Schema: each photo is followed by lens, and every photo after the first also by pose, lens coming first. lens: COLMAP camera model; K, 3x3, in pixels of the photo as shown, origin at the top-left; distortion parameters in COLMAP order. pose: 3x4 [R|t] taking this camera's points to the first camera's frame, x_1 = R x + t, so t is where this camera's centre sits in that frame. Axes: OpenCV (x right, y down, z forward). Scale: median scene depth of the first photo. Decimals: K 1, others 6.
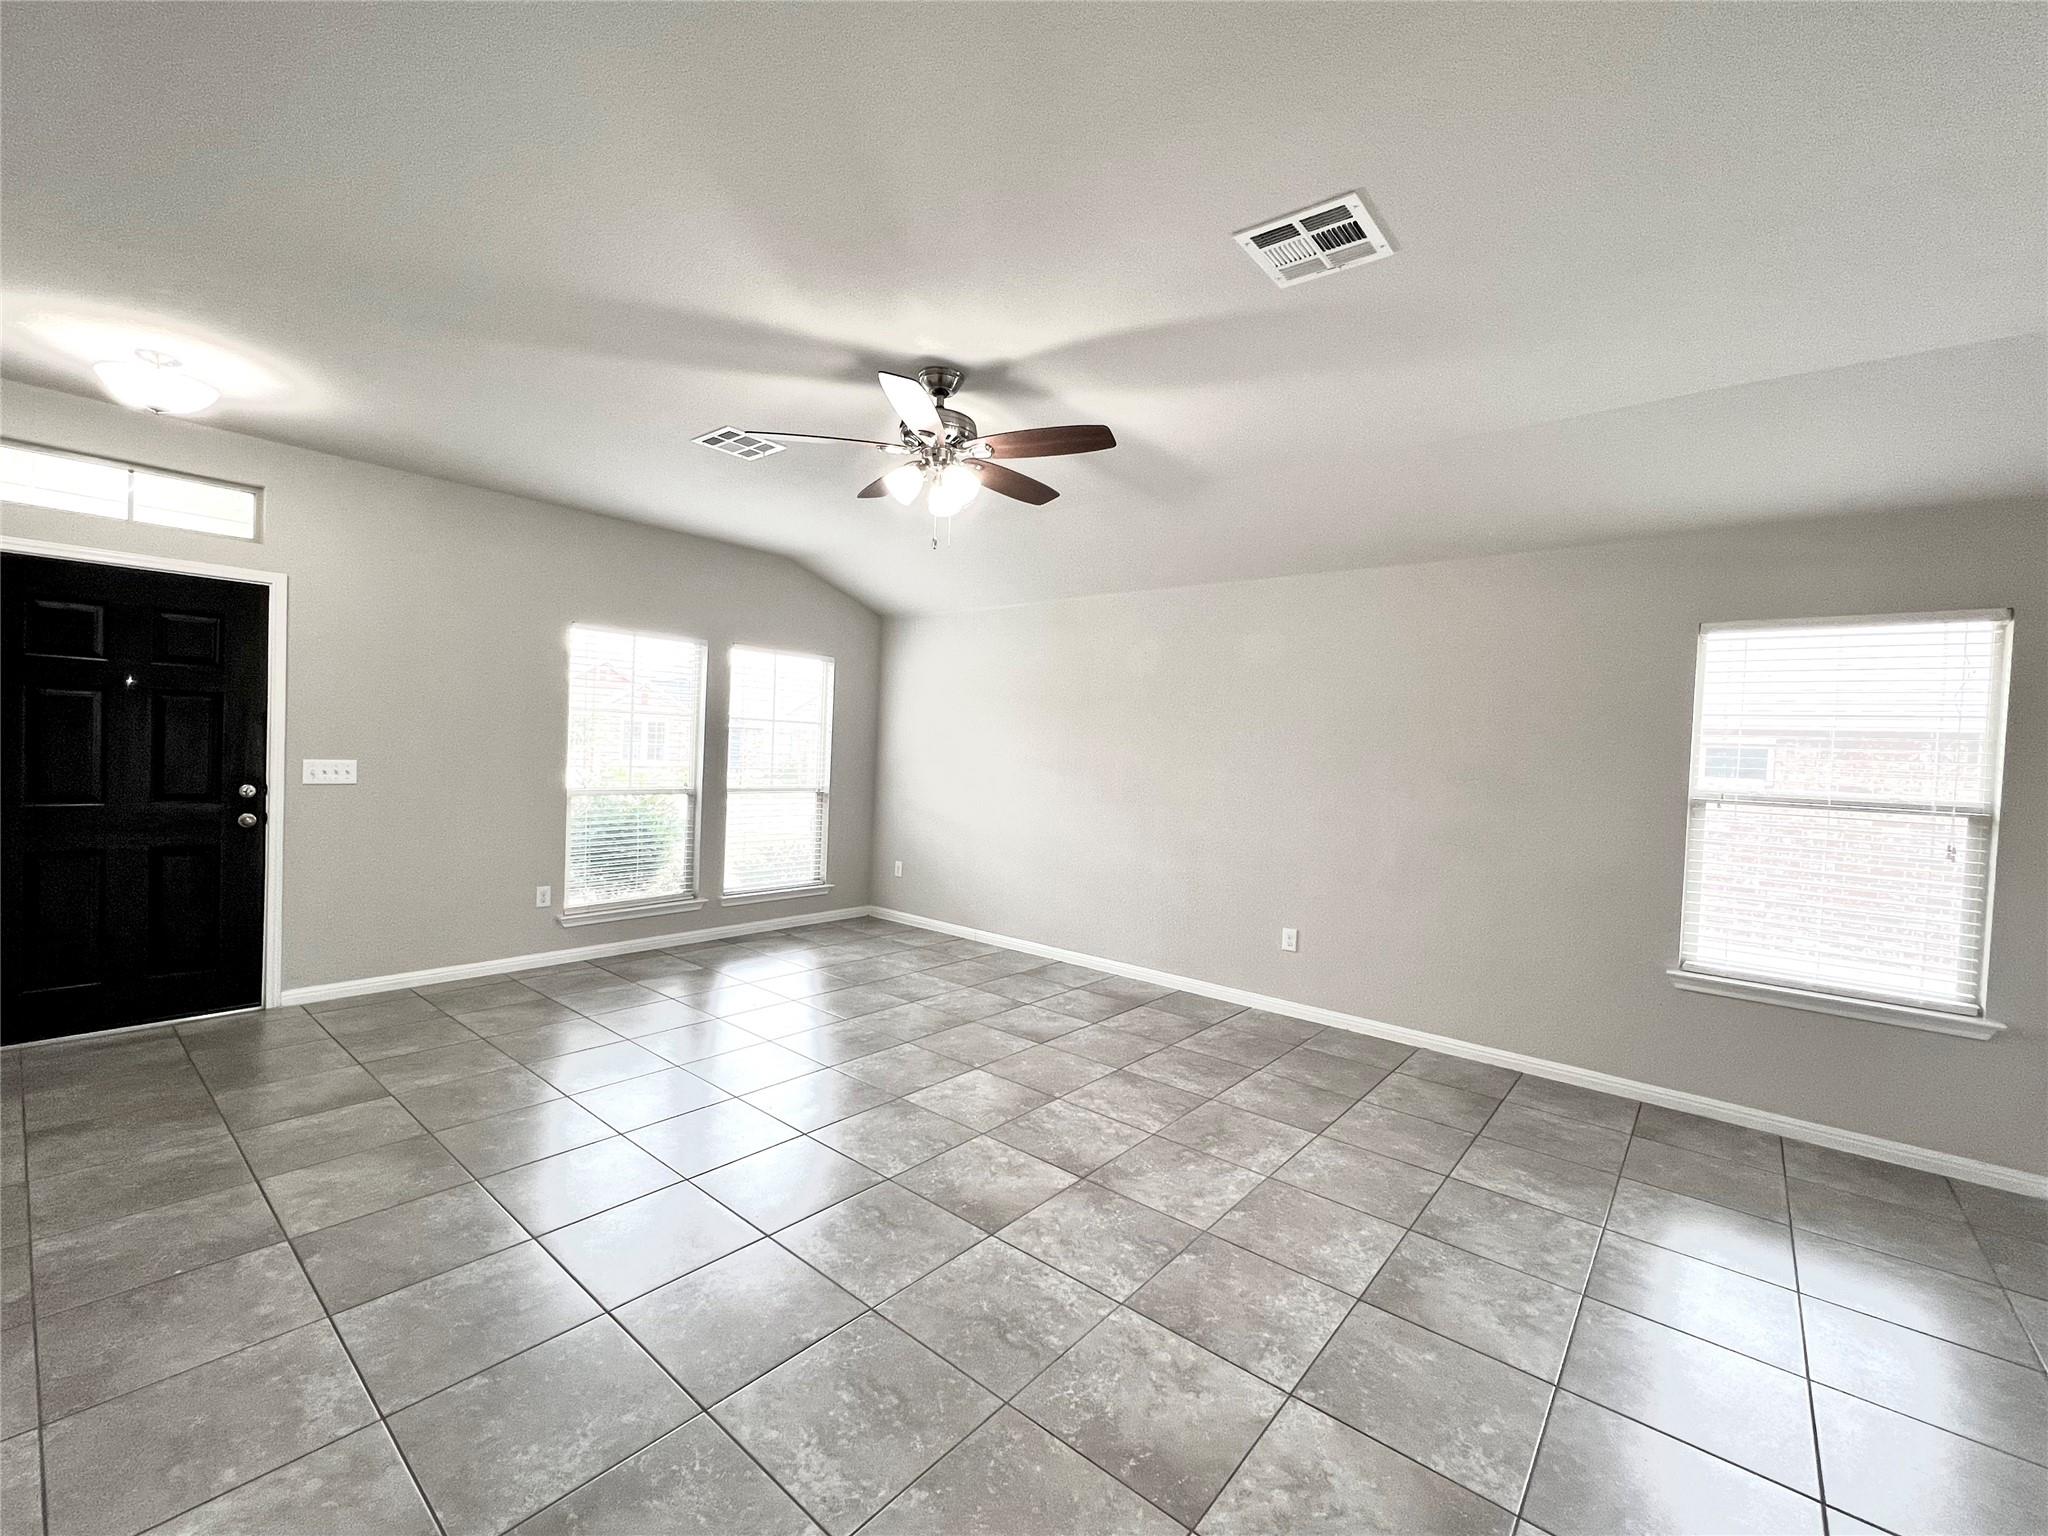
lens RADIAL K [[855.1, 0, 1024.9], [0, 855.1, 769.6], [0, 0, 1]] dist [-0.001169, 0.000013]
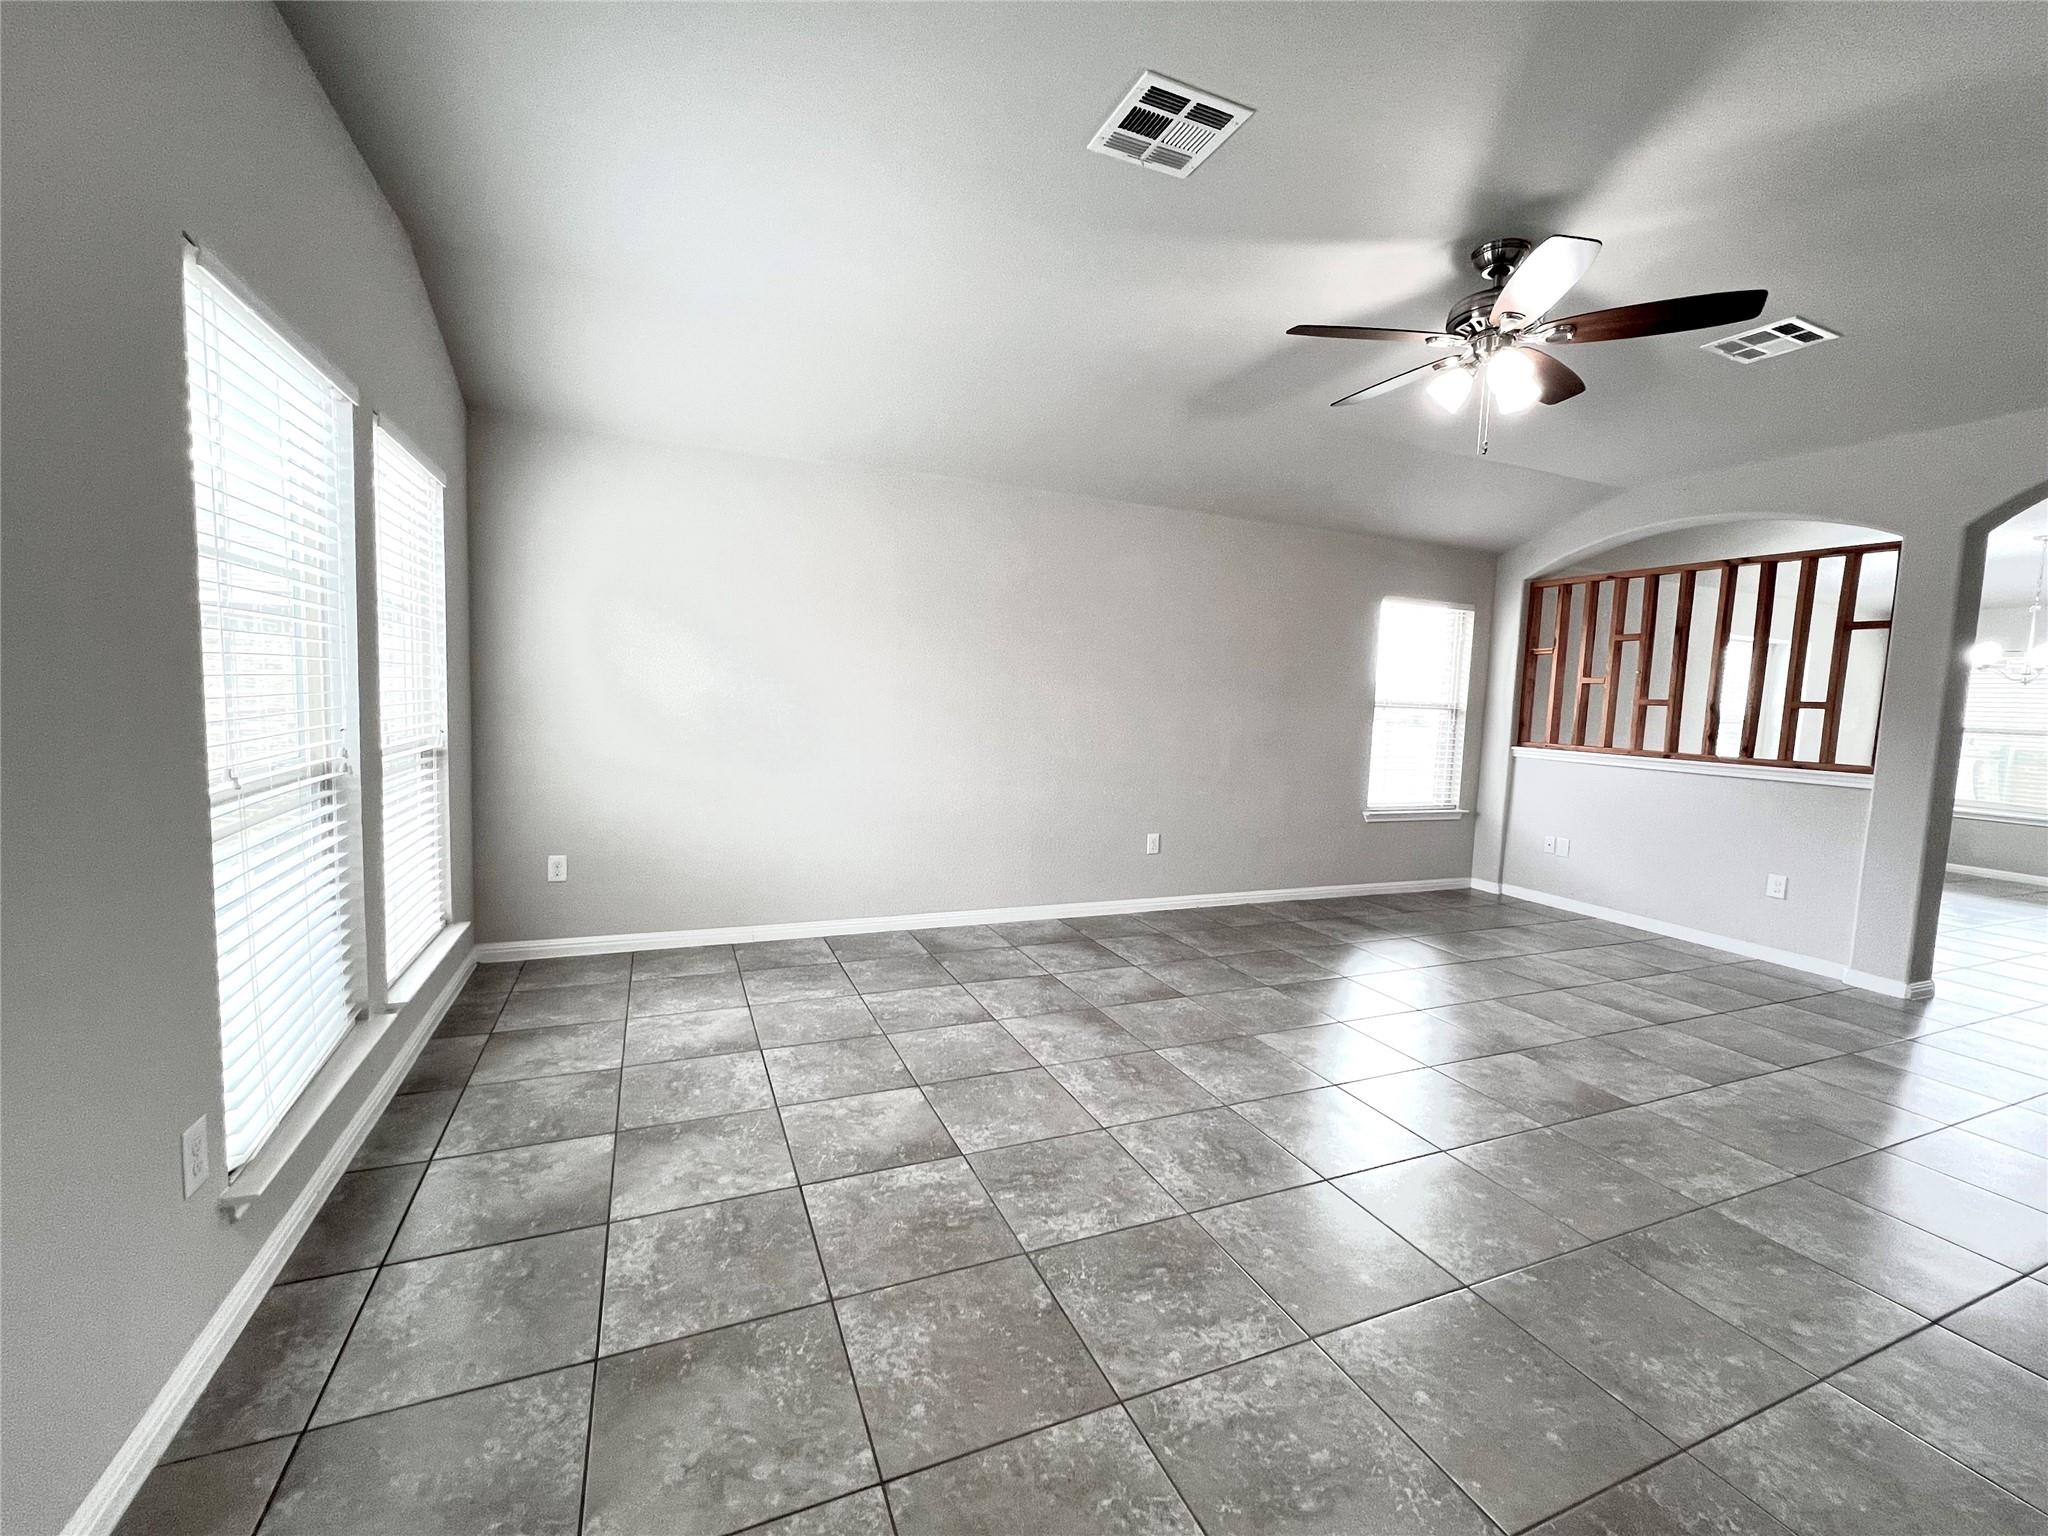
lens RADIAL K [[855.1, 0, 1033.3], [0, 855.1, 767.5], [0, 0, 1]] dist [-0.001169, 0.000013]
pose [[0.452387, -0.101665, 0.886008, -1.051428], [0.003350, 0.993668, 0.112308, -0.033579], [-0.891815, -0.047839, 0.449863, 0.930455]]
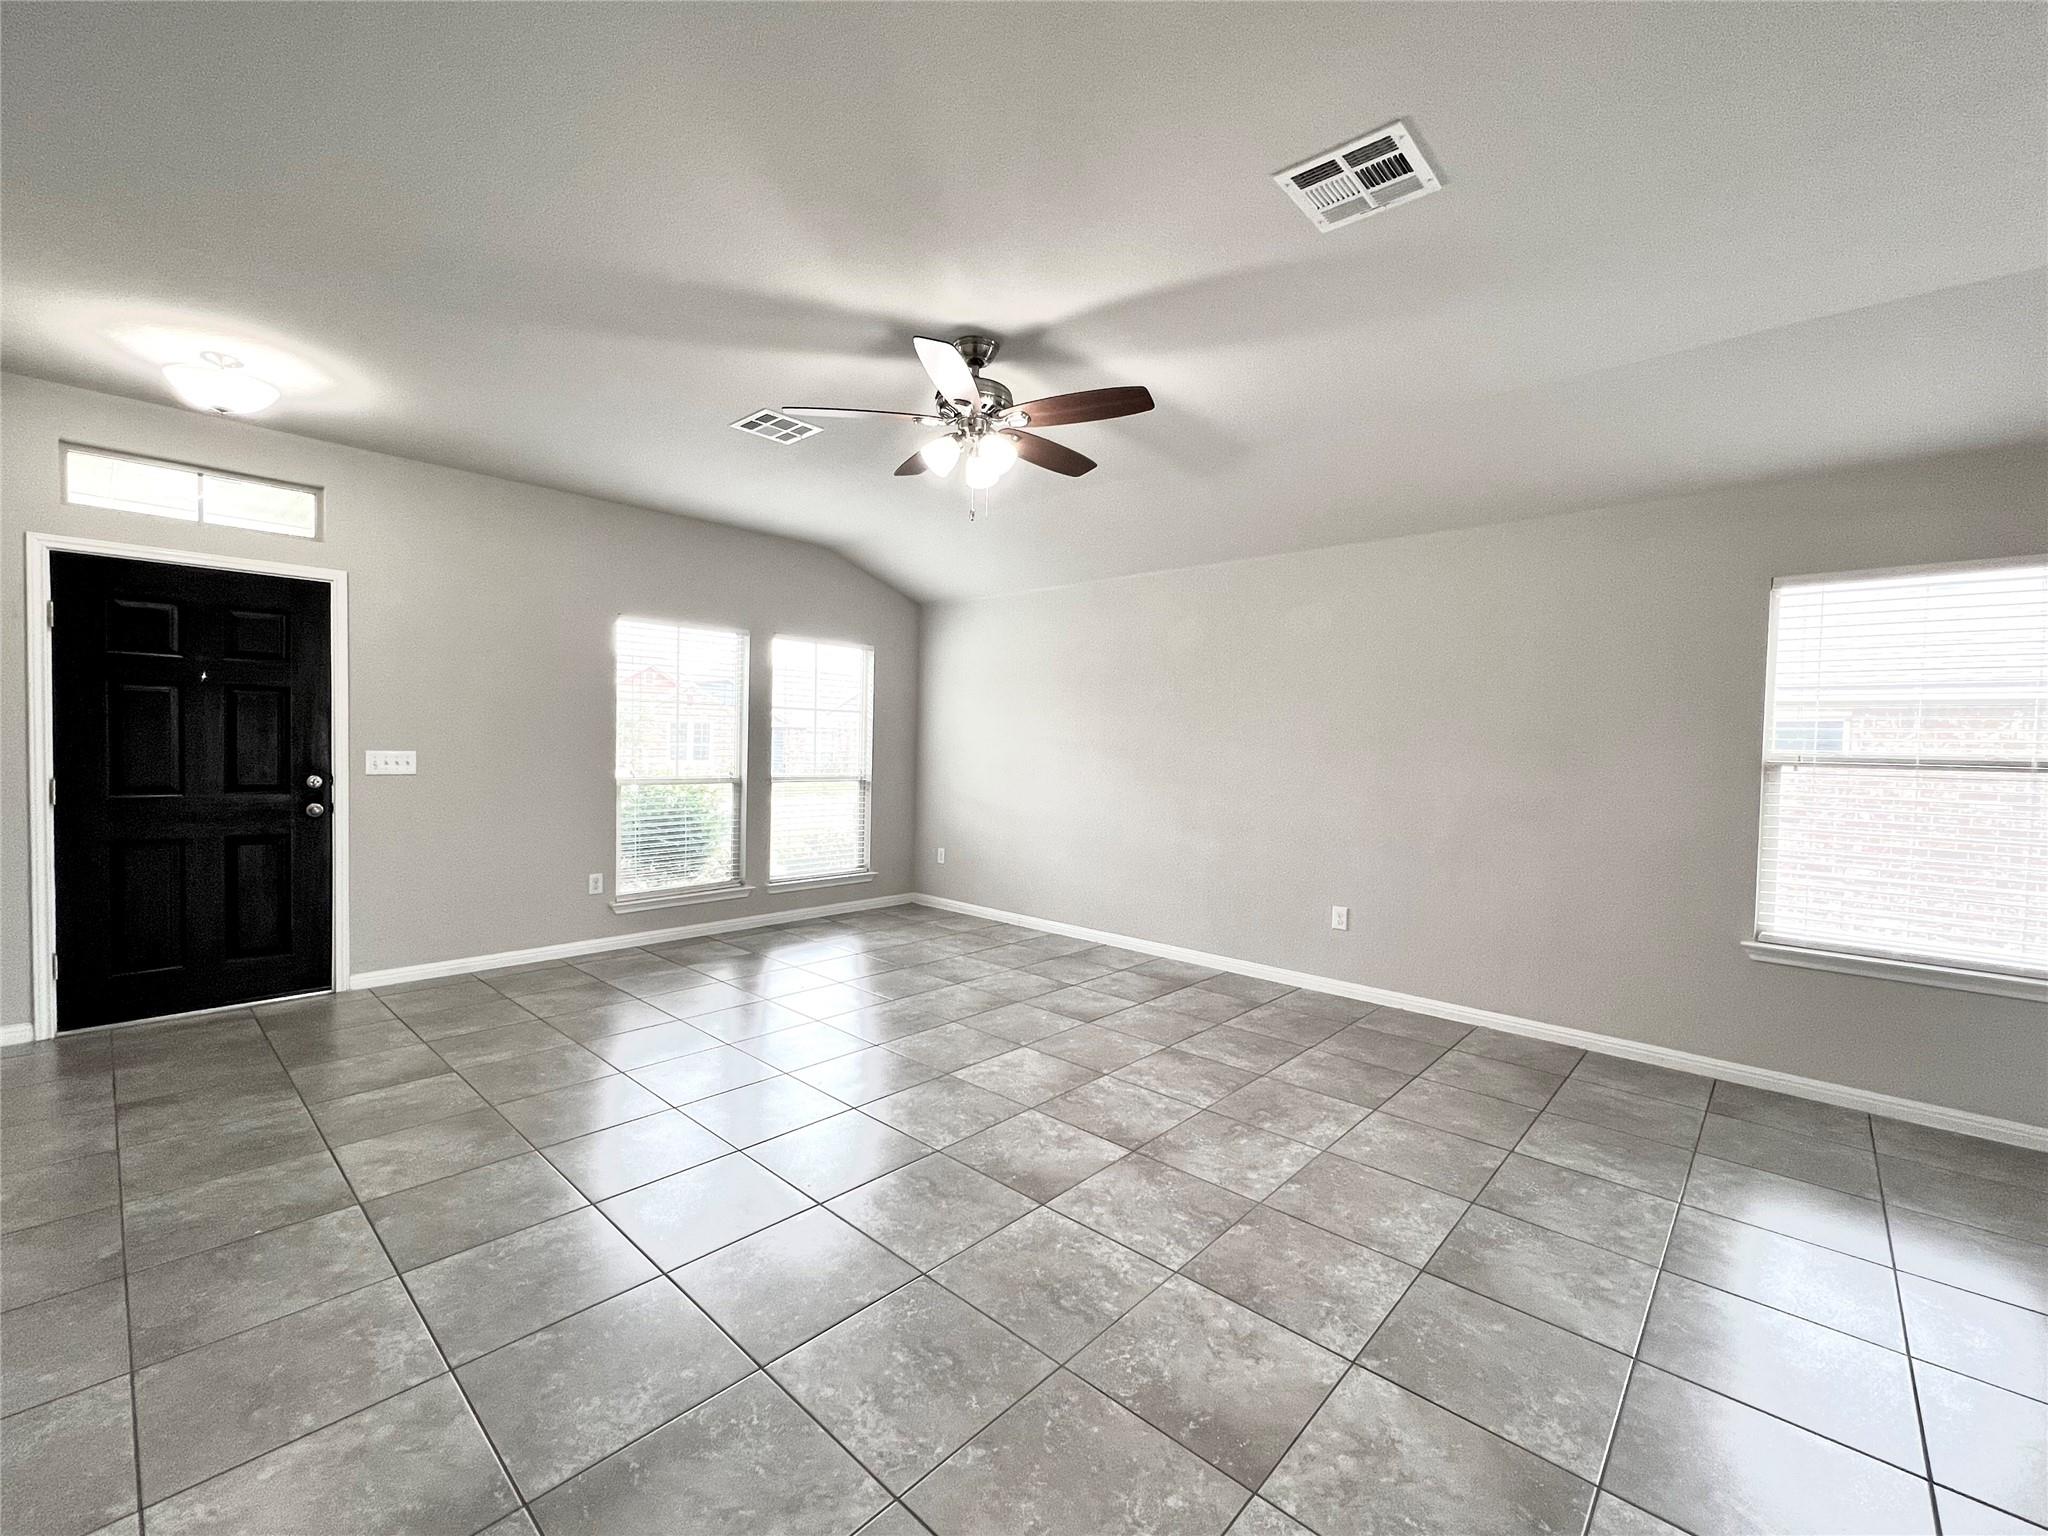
lens RADIAL K [[855.1, 0, 1025.0], [0, 855.1, 769.0], [0, 0, 1]] dist [-0.001169, 0.000013]
pose [[0.998777, -0.017746, -0.046139, -0.003578], [0.017929, 0.999833, 0.003547, 0.026441], [0.046069, -0.004370, 0.998929, 0.007795]]
